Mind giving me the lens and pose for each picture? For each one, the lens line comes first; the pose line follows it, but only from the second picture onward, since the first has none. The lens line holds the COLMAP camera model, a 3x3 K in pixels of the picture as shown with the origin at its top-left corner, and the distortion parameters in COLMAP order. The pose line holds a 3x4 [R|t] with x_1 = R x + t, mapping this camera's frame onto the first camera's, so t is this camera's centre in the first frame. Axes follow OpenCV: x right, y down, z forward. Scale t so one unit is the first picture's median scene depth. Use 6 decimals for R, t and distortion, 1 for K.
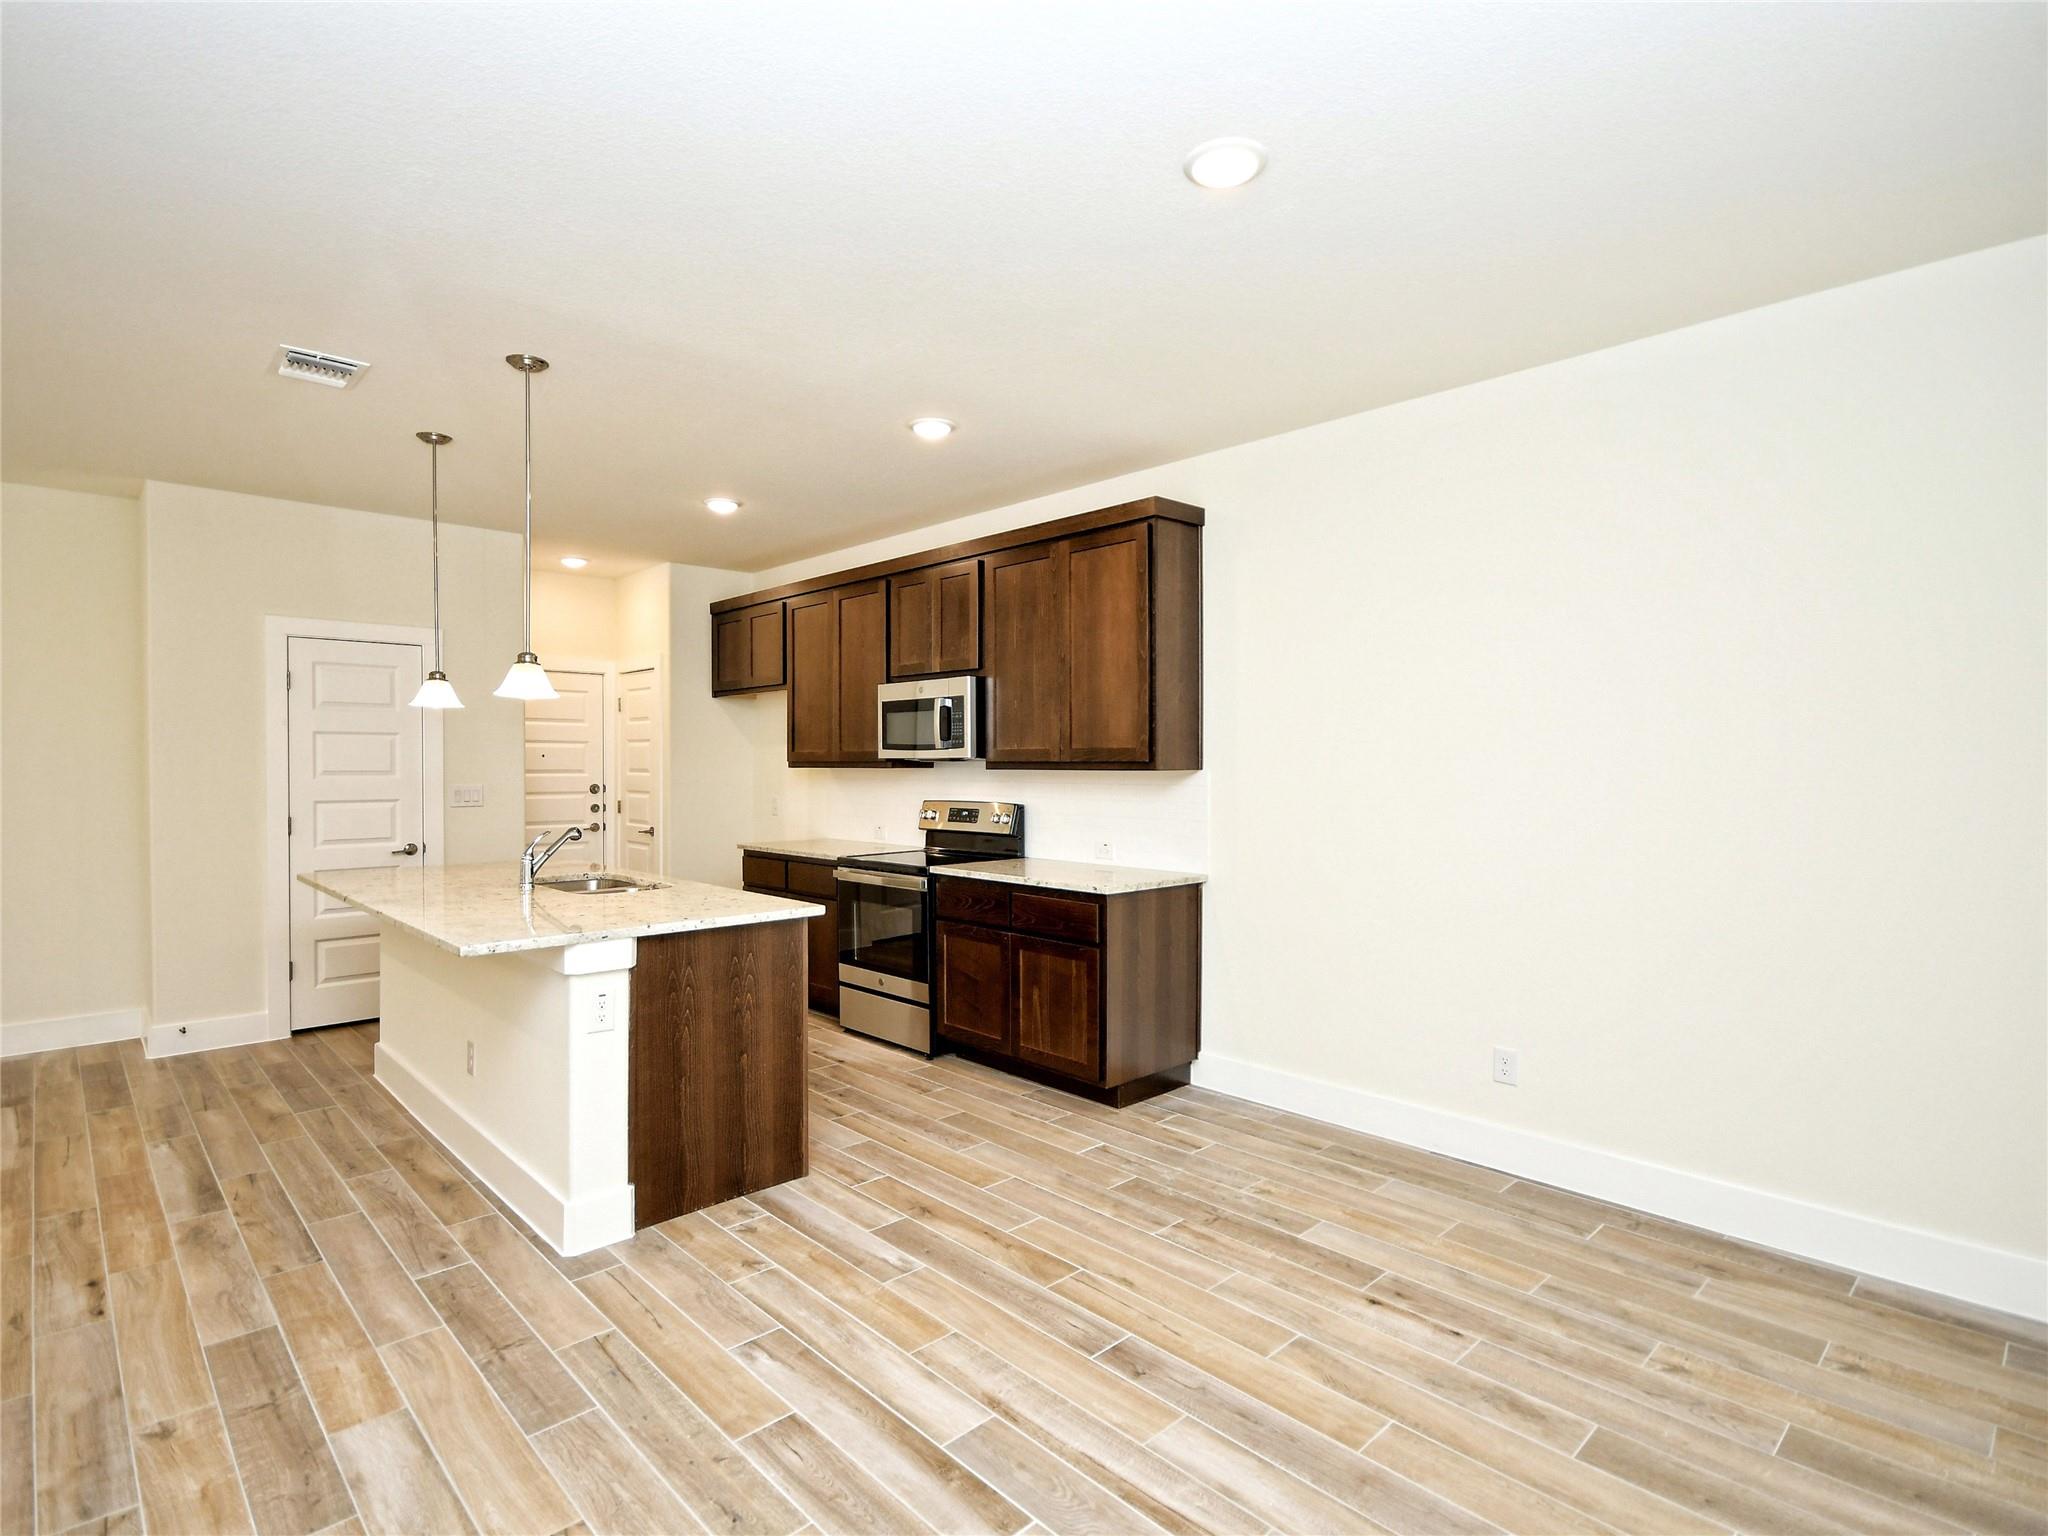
lens RADIAL K [[1033.1, 0, 991.8], [0, 1033.1, 775.3], [0, 0, 1]] dist [0.001892, -0.001199]
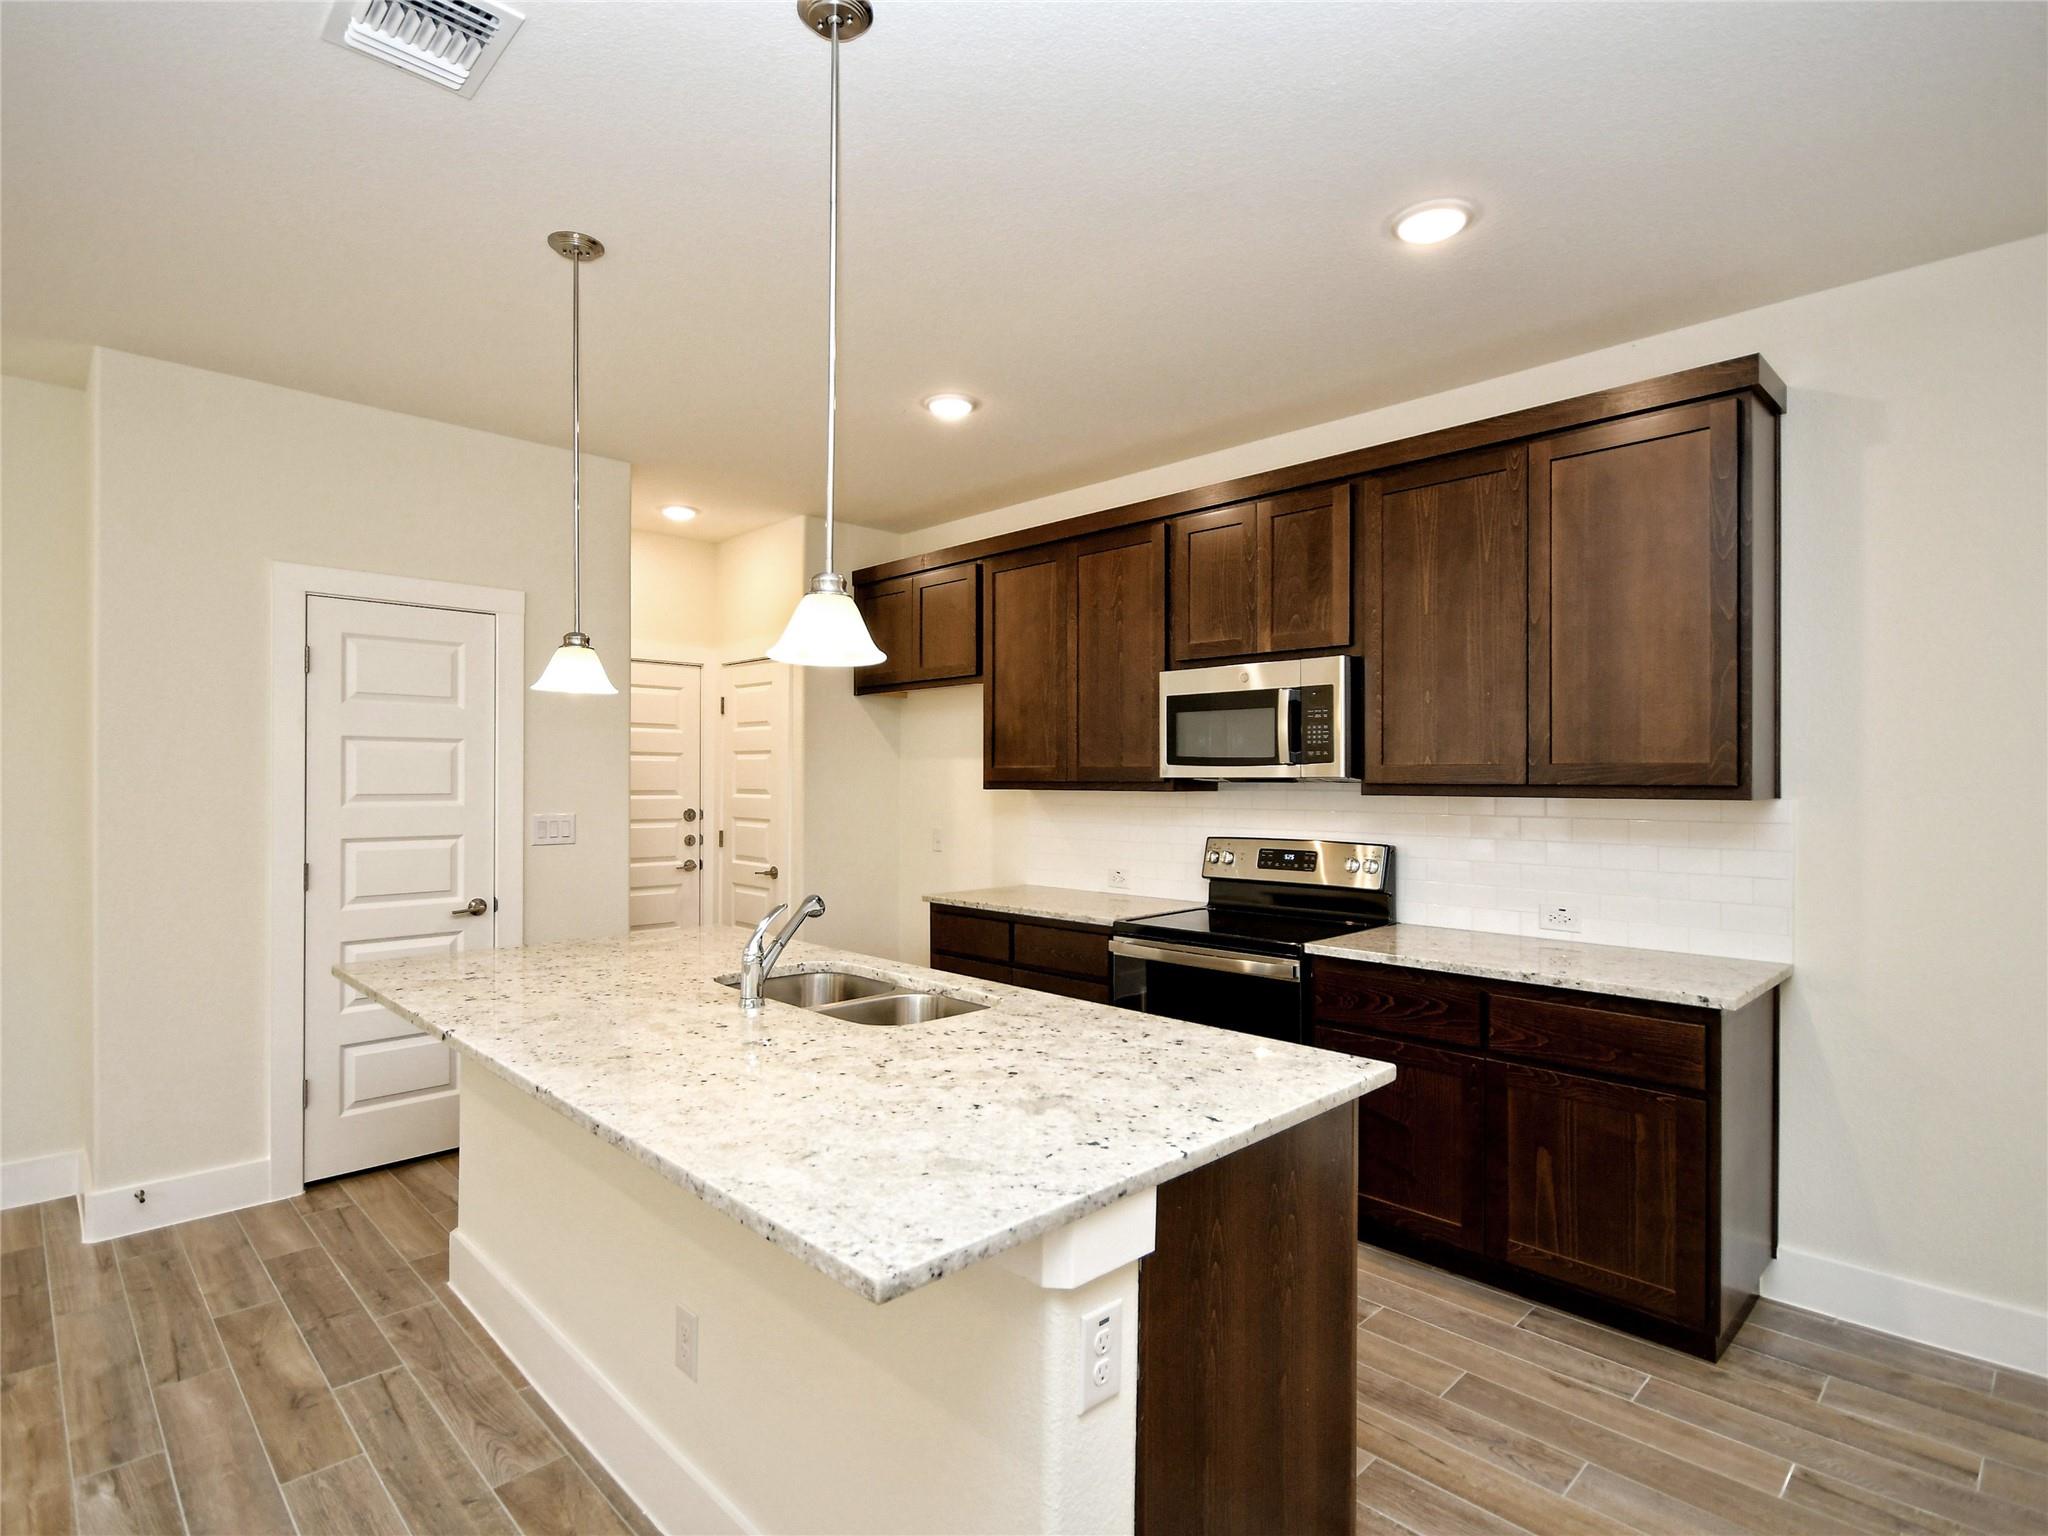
lens RADIAL K [[1047.3, 0, 993.0], [0, 1047.3, 775.2], [0, 0, 1]] dist [0.010847, -0.010727]
pose [[0.999855, 0.002503, 0.016852, -0.350050], [-0.002243, 0.999878, -0.015480, -0.010020], [-0.016888, 0.015440, 0.999738, 0.444390]]
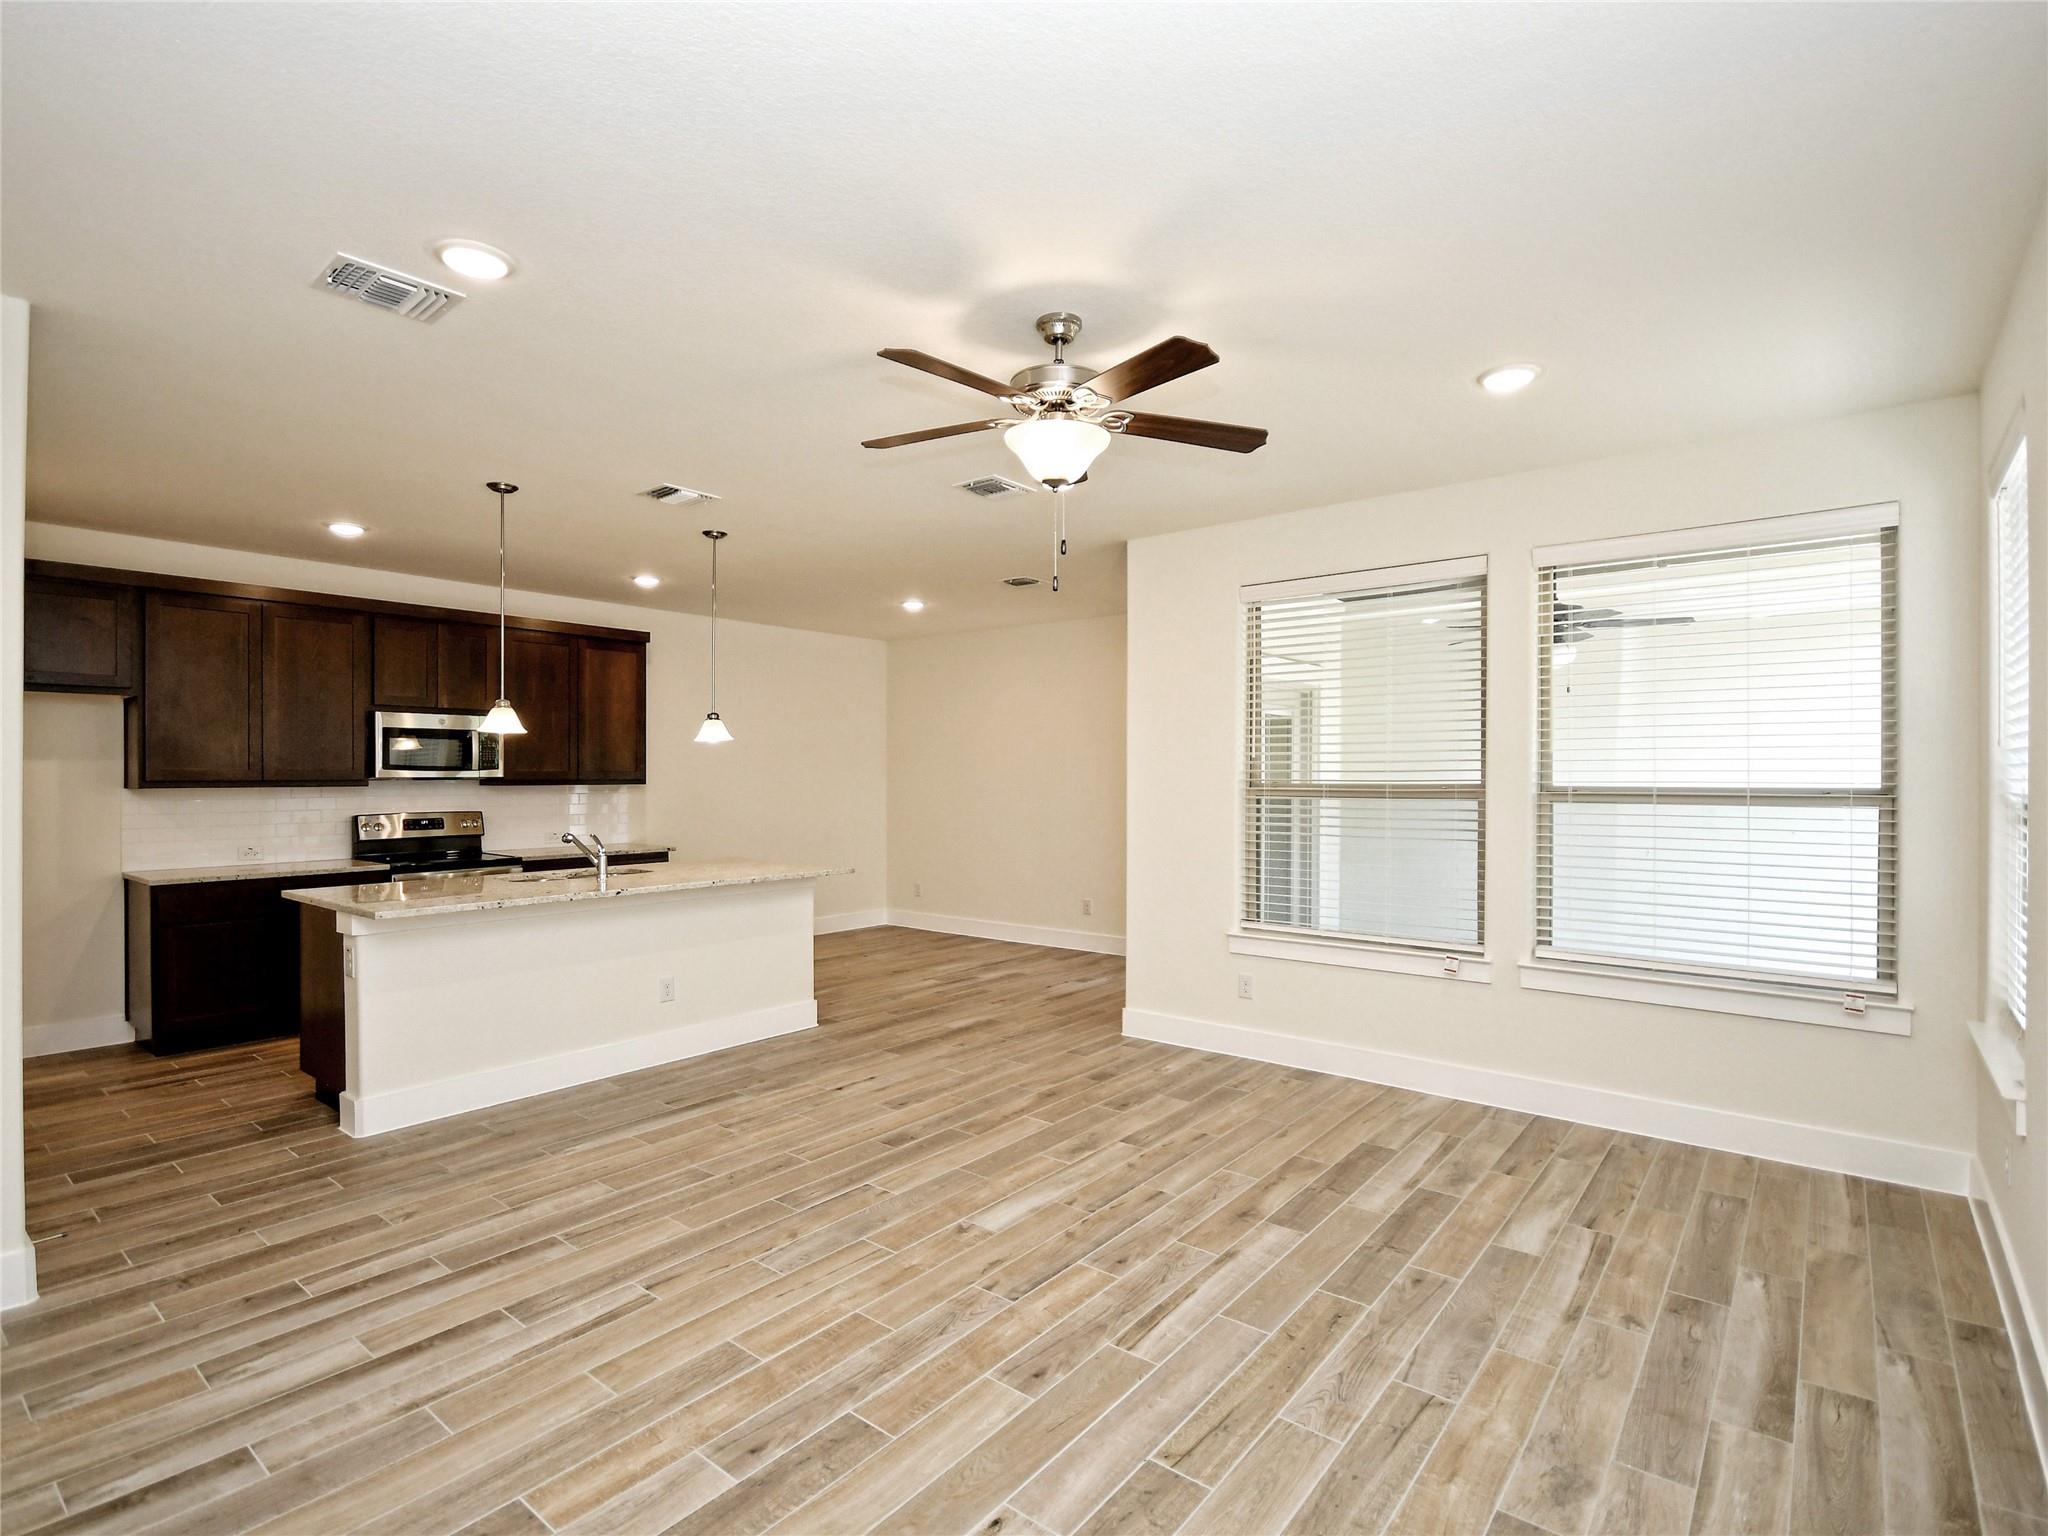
lens RADIAL K [[1003.4, 0, 1027.6], [0, 1003.4, 775.2], [0, 0, 1]] dist [-0.000599, -0.006436]
pose [[-0.149795, -0.000748, 0.988717, -1.913615], [0.013306, 0.999908, 0.002772, -0.018355], [-0.988627, 0.013571, -0.149772, 0.701248]]
